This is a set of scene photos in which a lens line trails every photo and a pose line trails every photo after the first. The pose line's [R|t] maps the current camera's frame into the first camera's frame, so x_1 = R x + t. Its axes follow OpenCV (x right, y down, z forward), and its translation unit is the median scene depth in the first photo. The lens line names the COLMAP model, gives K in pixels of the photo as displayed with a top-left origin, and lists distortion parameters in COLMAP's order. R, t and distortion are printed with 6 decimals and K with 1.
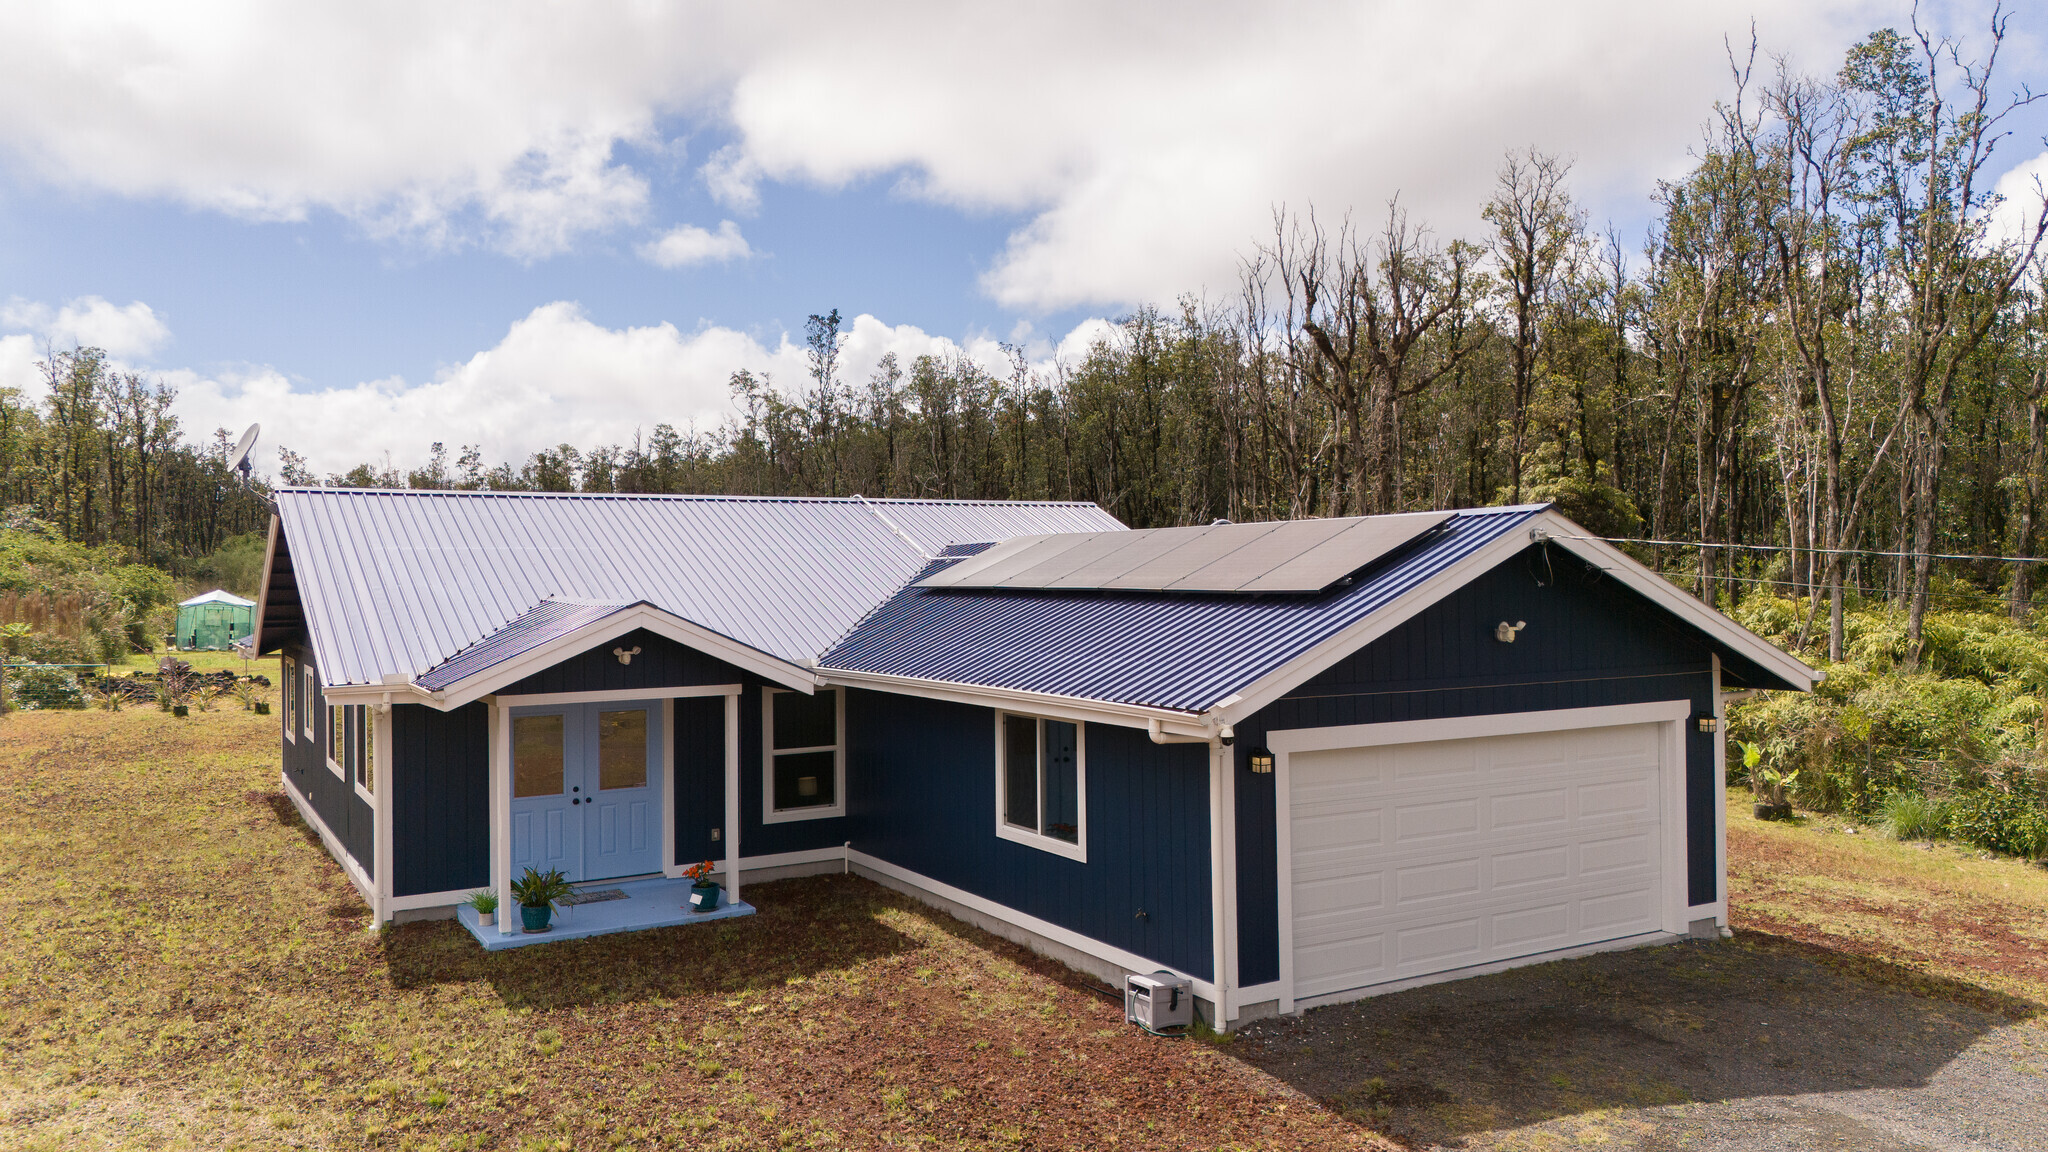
lens RADIAL K [[1496.1, 0, 1032.3], [0, 1496.1, 567.6], [0, 0, 1]] dist [0.065621, -0.054220]
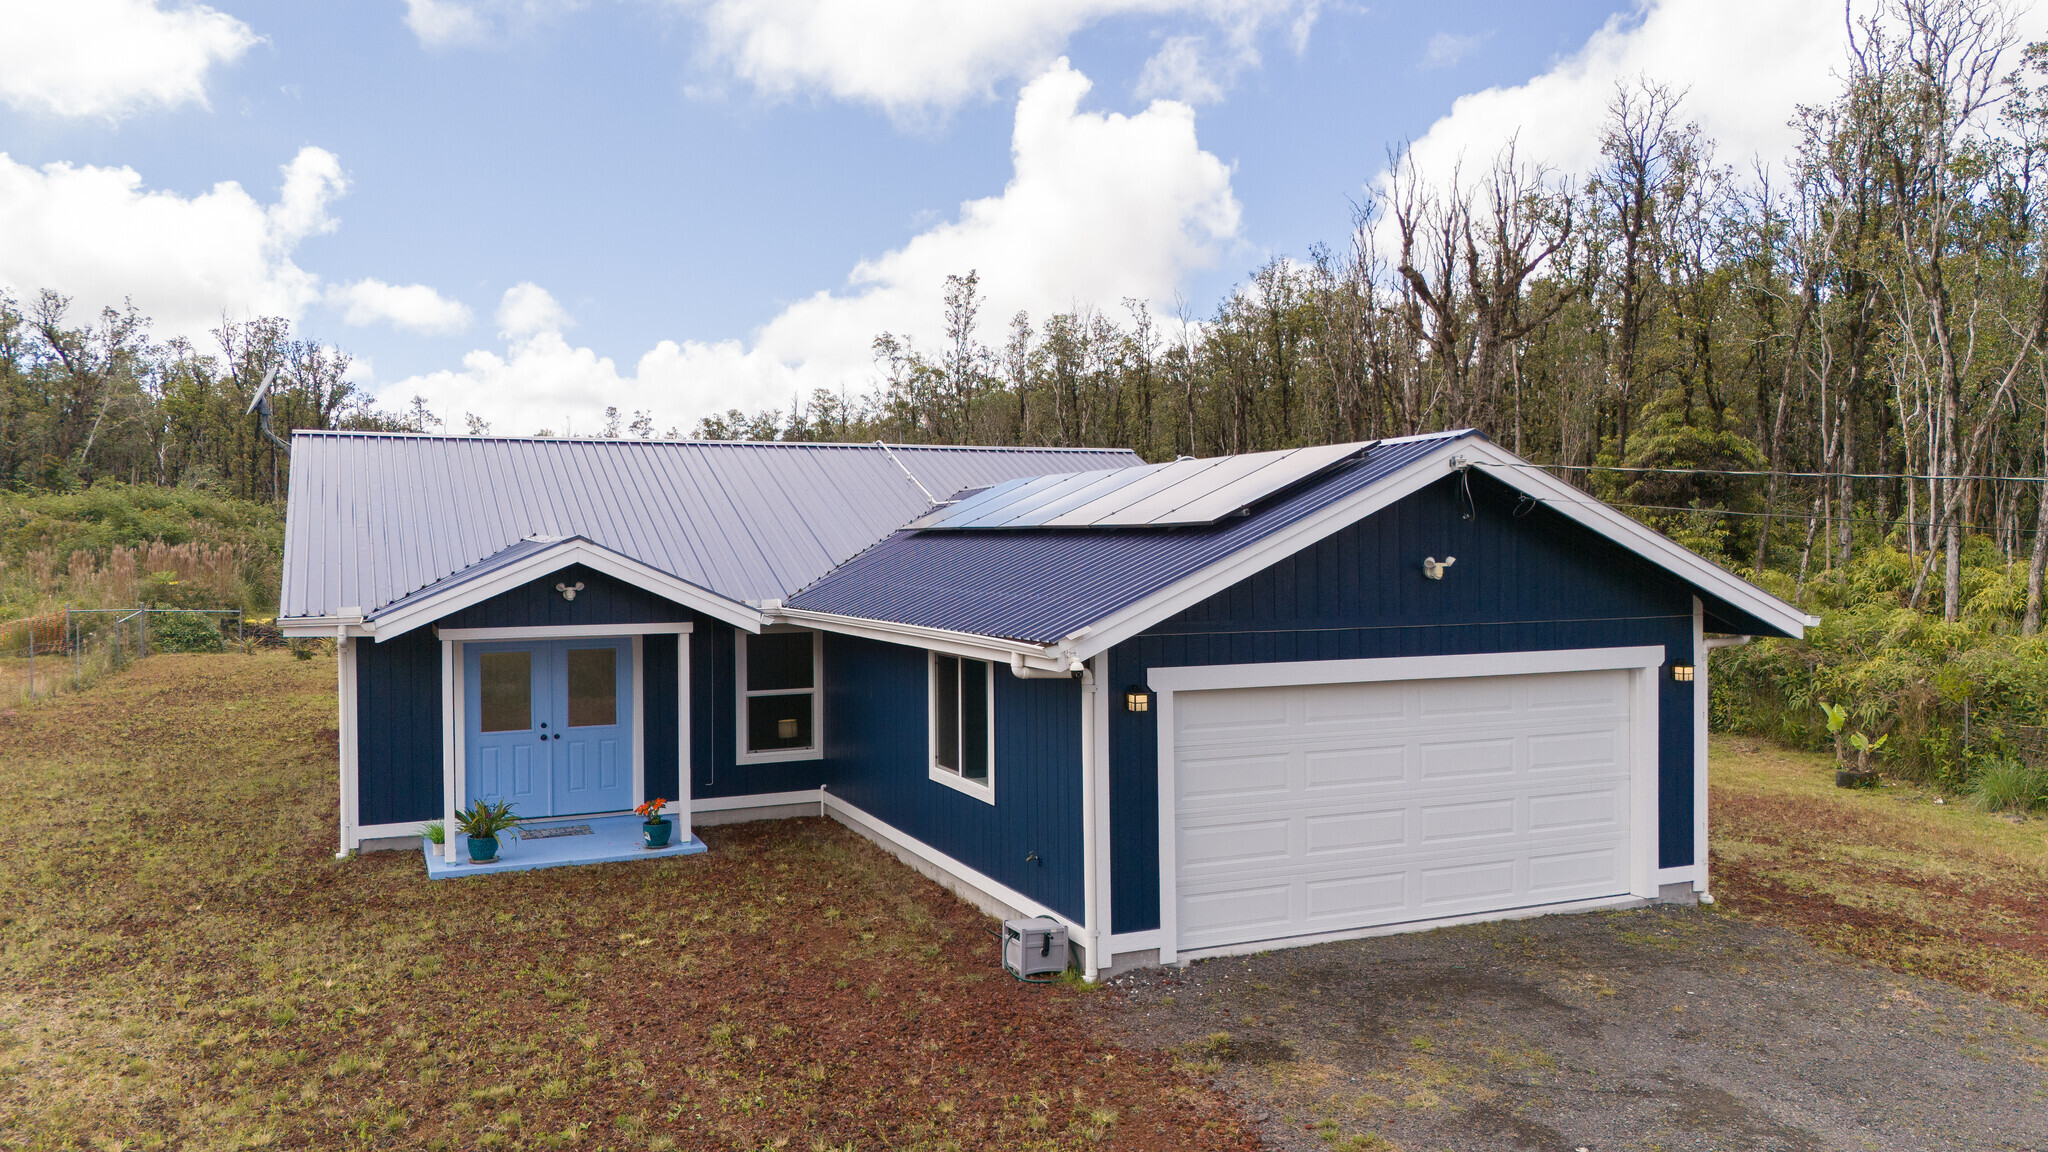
lens RADIAL K [[1496.1, 0, 1032.3], [0, 1496.1, 567.6], [0, 0, 1]] dist [0.065621, -0.054220]
pose [[0.993392, 0.005502, -0.114638, 0.157924], [-0.002817, 0.999718, 0.023569, 0.019230], [0.114736, -0.023090, 0.993128, 0.042875]]
